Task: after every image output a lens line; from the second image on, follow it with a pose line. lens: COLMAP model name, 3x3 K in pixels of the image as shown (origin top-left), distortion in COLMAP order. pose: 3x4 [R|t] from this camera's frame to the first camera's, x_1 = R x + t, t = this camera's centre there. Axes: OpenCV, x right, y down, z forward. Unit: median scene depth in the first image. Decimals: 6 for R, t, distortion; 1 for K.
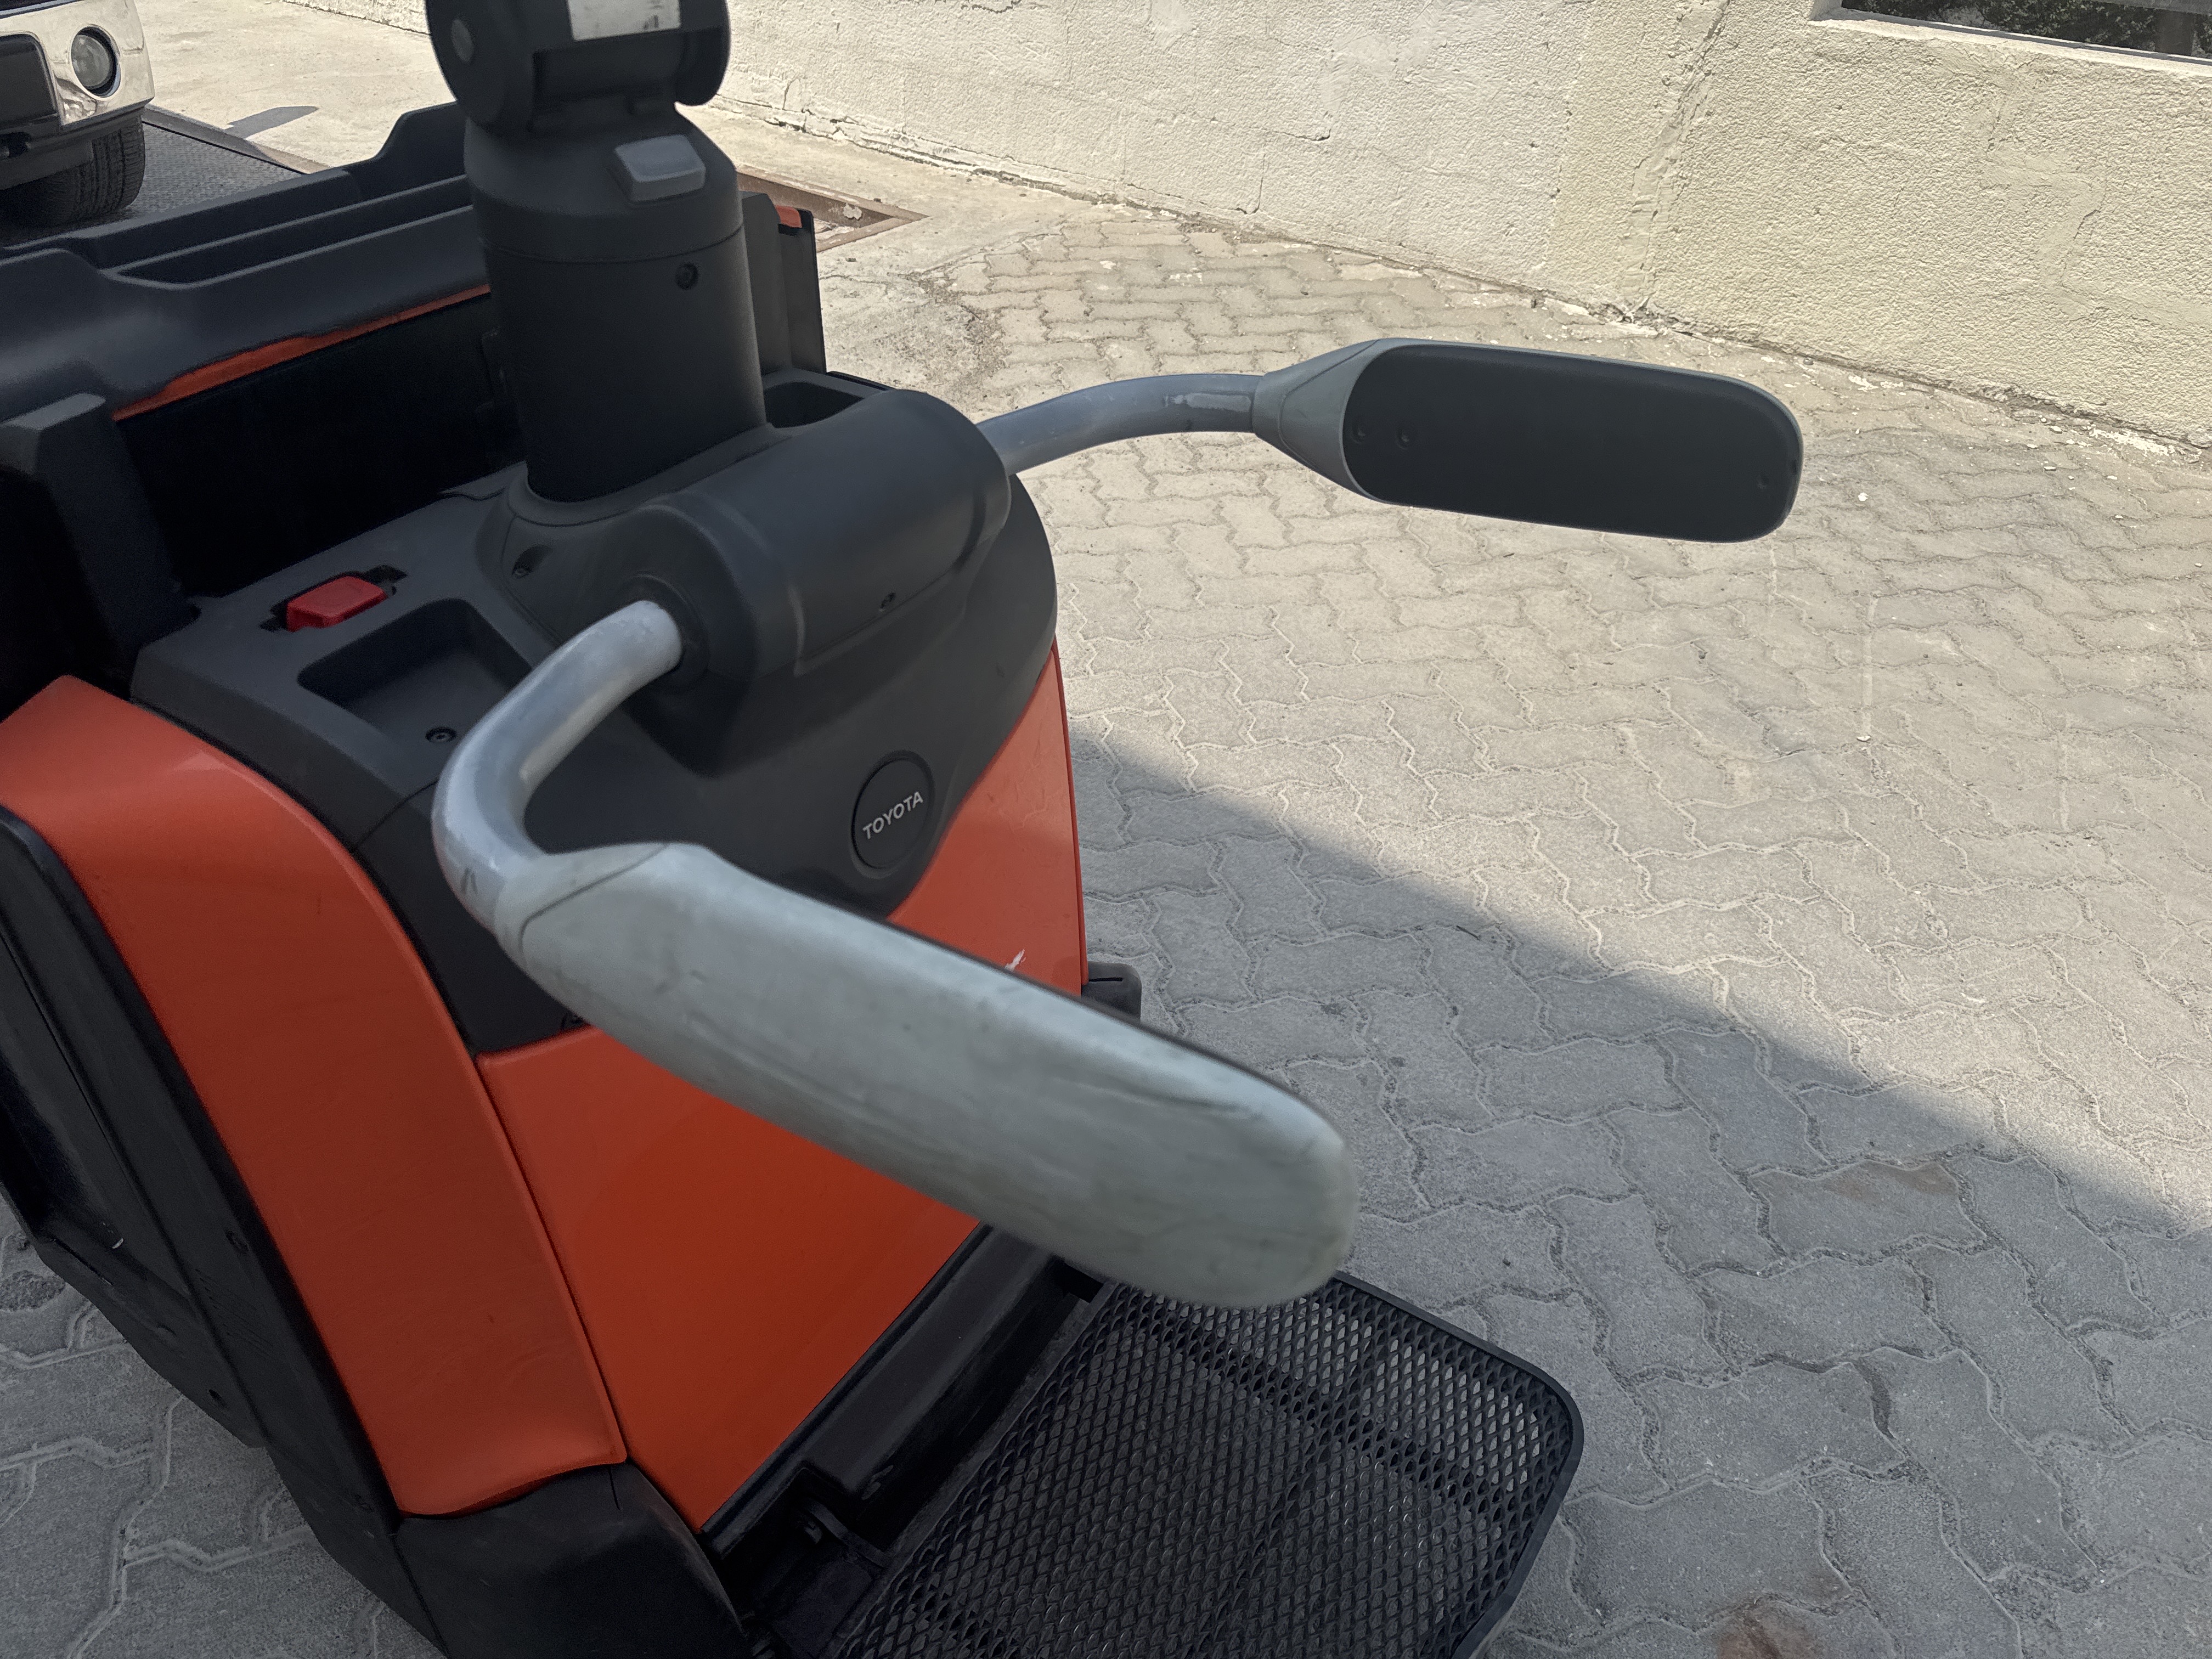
lens RADIAL K [[1576.6, 0, 1097.7], [0, 1576.6, 824.5], [0, 0, 1]] dist [0.008533, -0.018579]
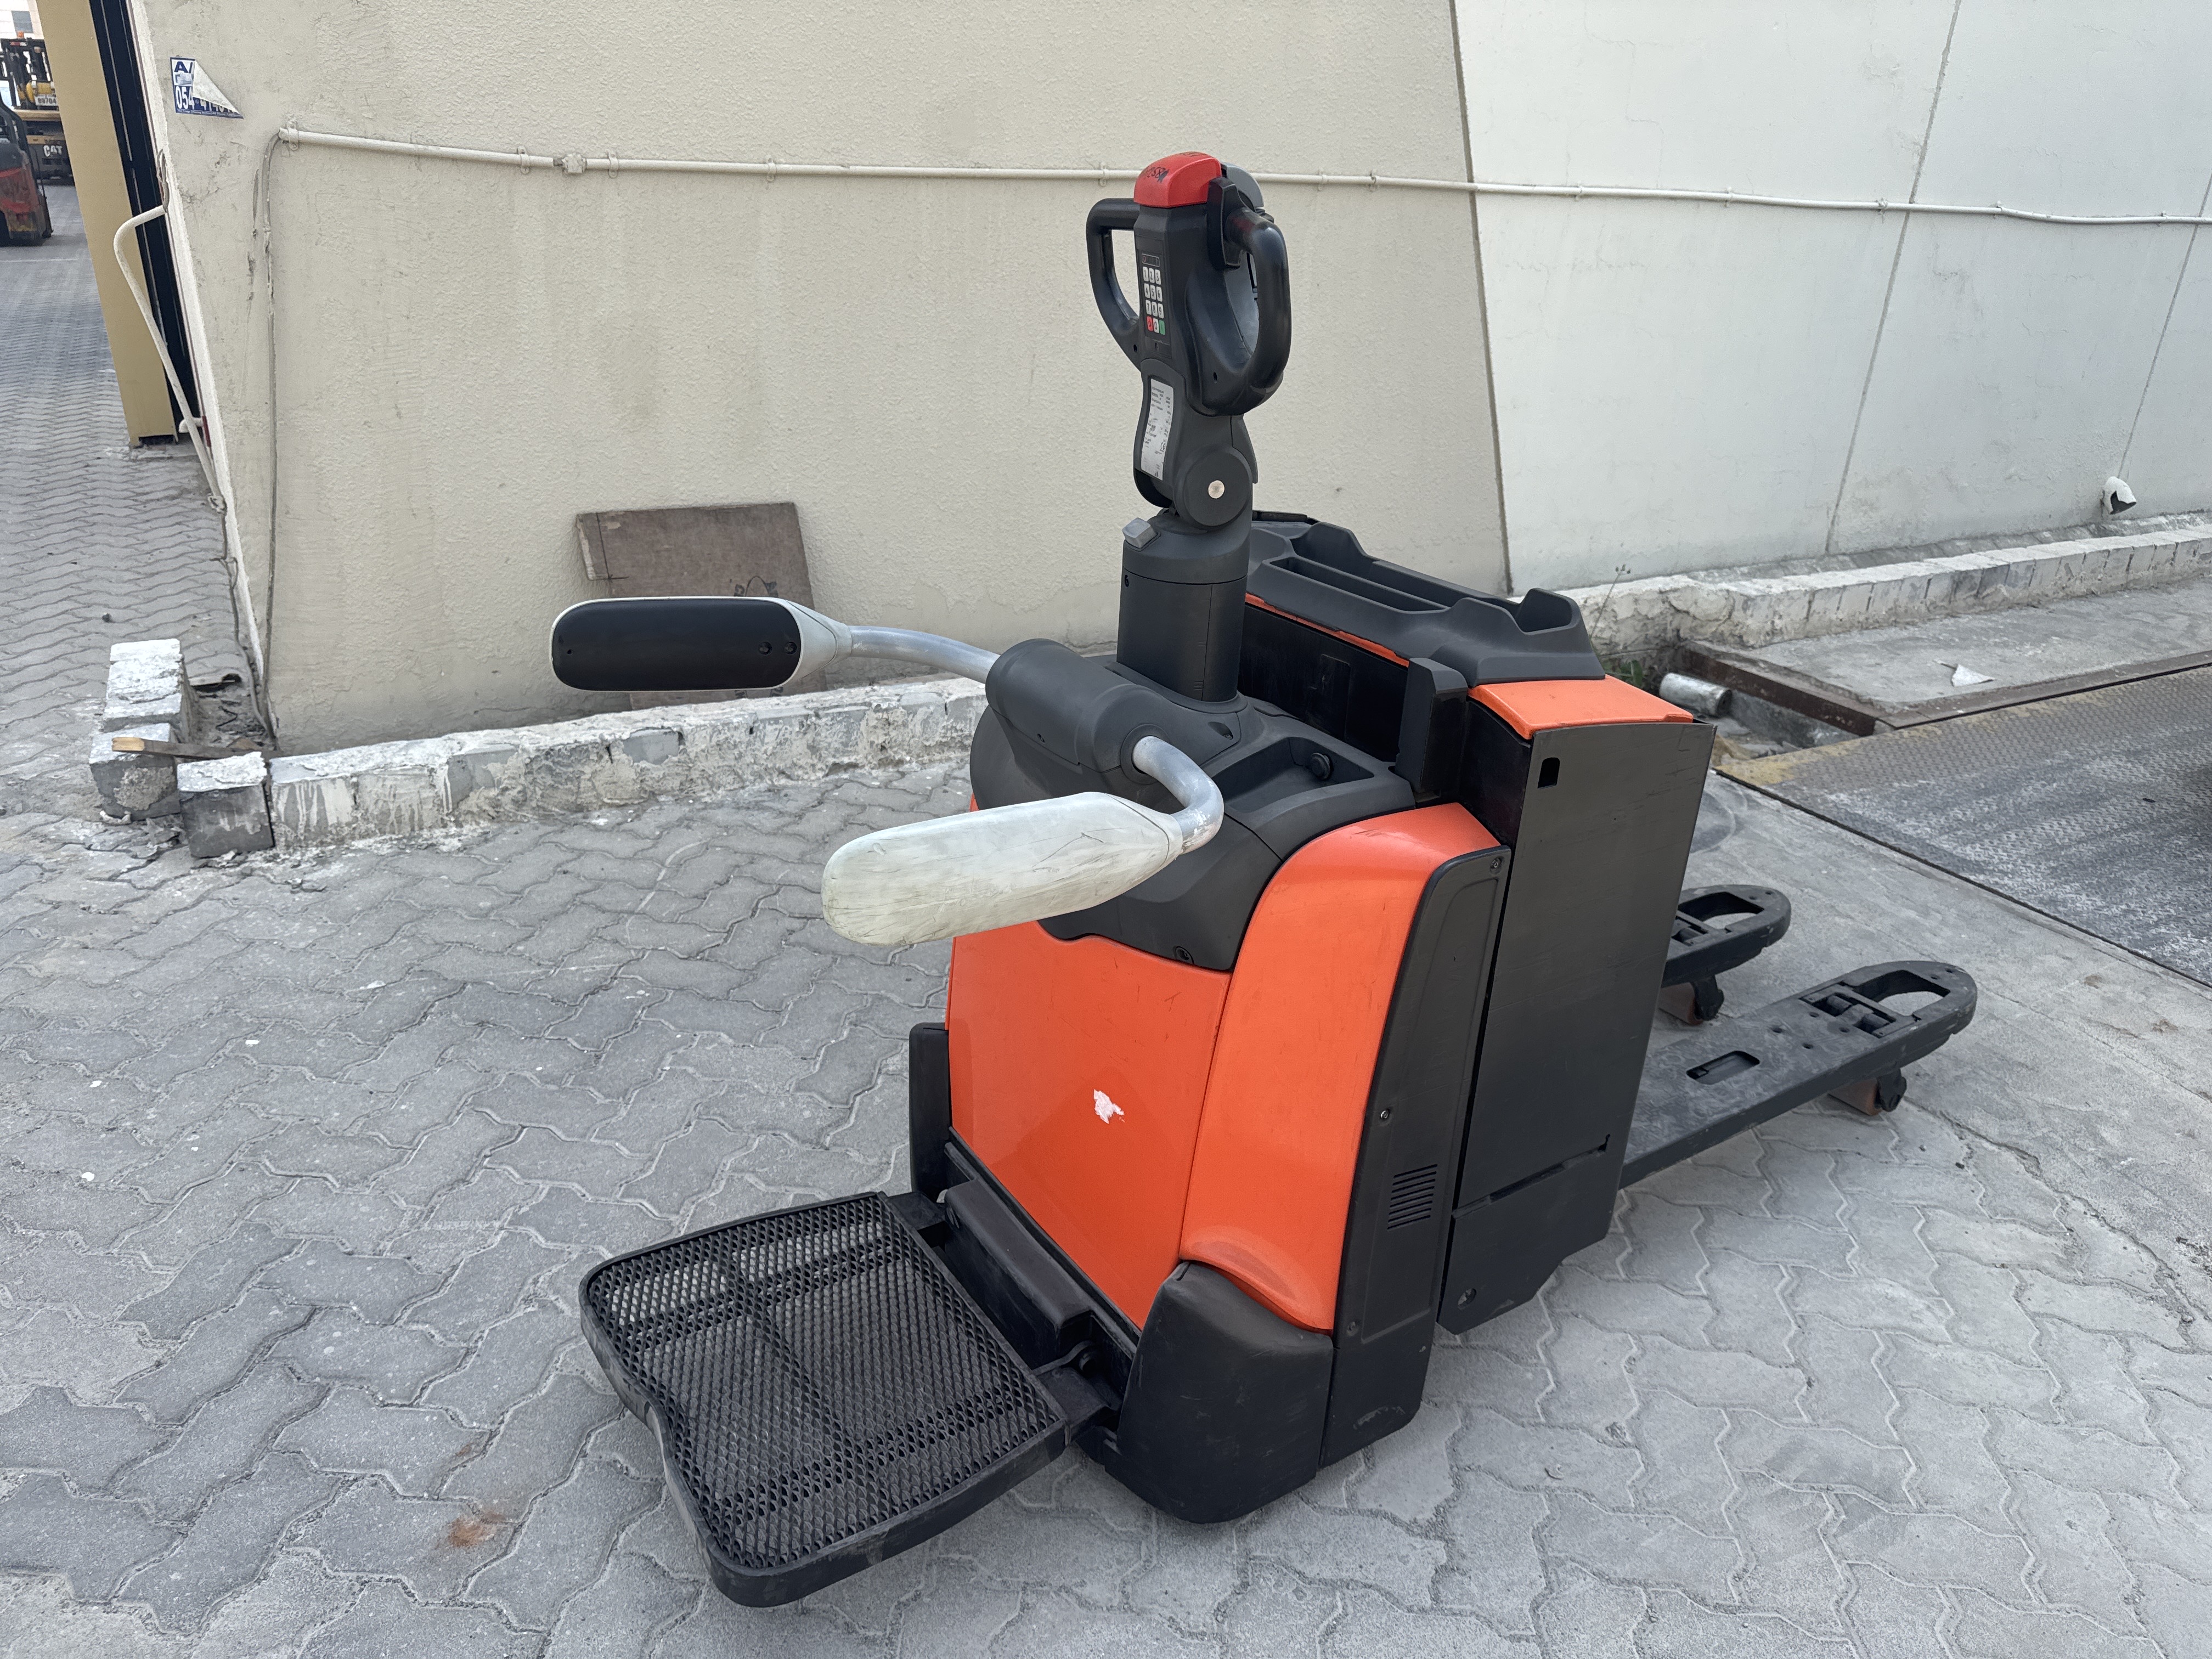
lens RADIAL K [[1558.6, 0, 1133.3], [0, 1558.6, 855.0], [0, 0, 1]] dist [0.072153, -0.127817]
pose [[-0.386002, 0.337838, -0.858410, 0.675905], [-0.604138, 0.610643, 0.511989, -0.496187], [0.697151, 0.716227, -0.031609, 0.558044]]
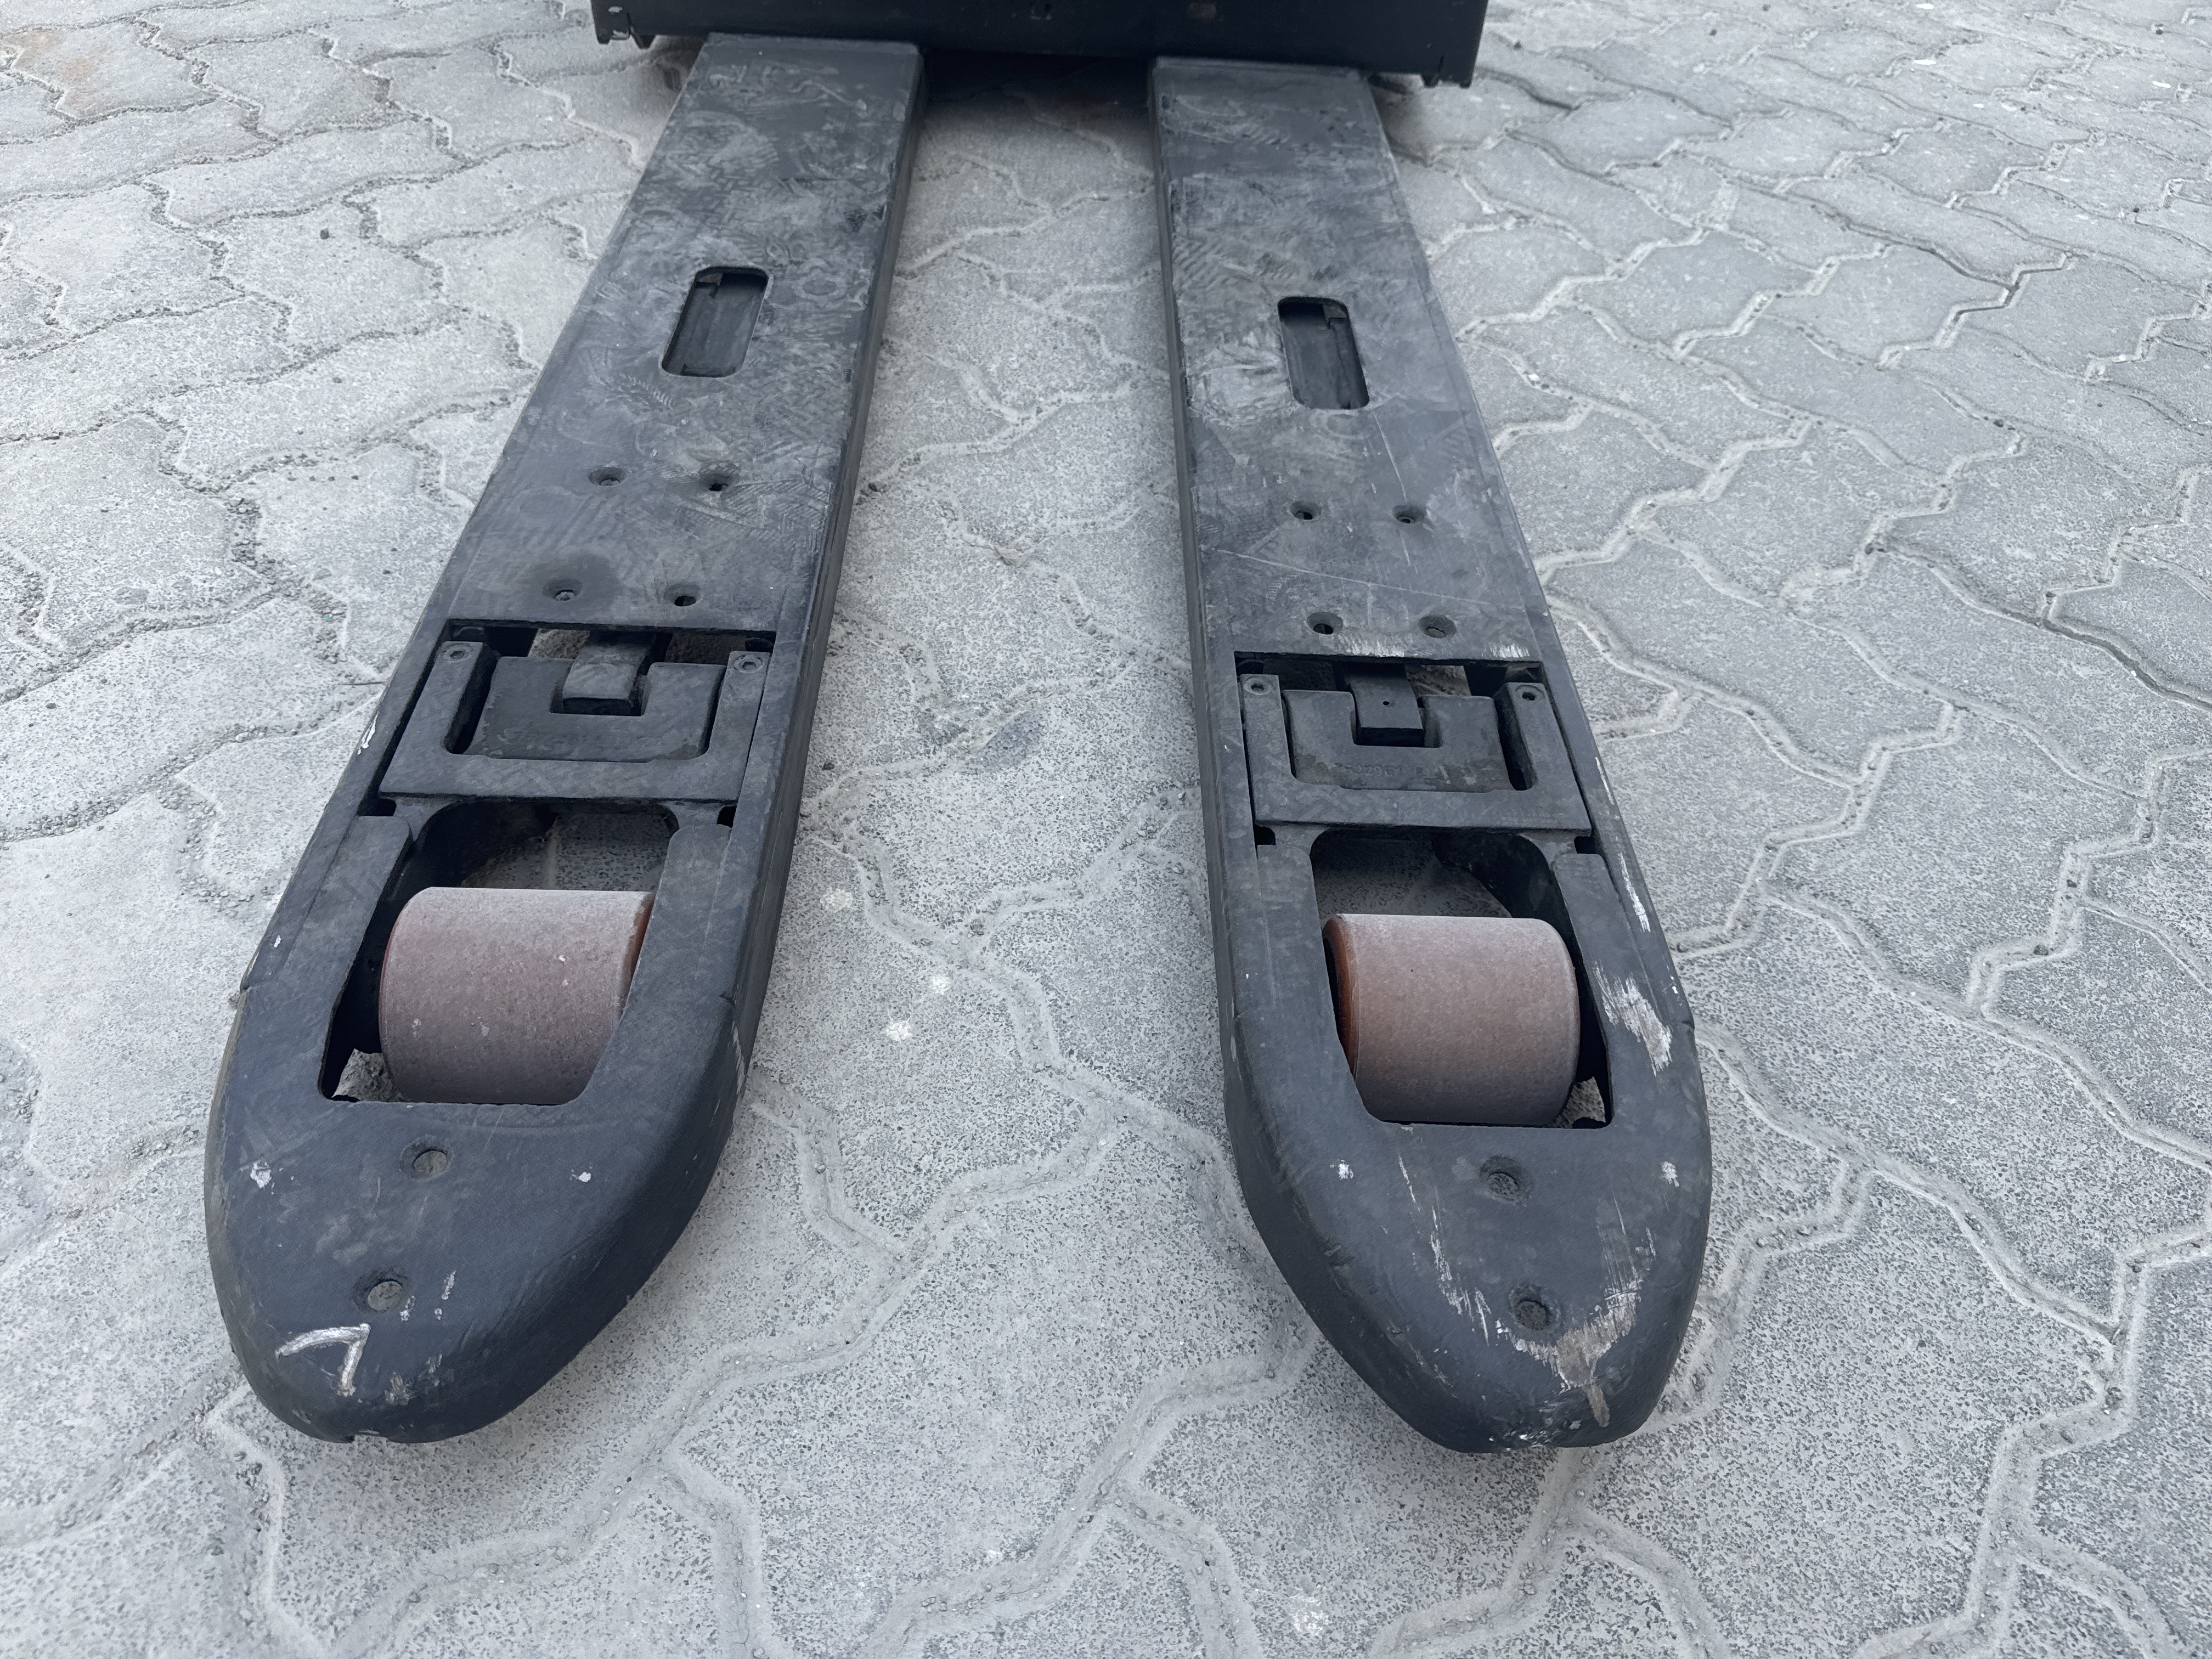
lens RADIAL K [[1564.7, 0, 1115.3], [0, 1564.7, 834.2], [0, 0, 1]] dist [-0.002942, -0.011178]
pose [[-0.571691, -0.615076, 0.543002, -0.414094], [0.417038, 0.352107, 0.837914, -0.061666], [-0.706575, 0.705480, 0.055214, 0.727969]]
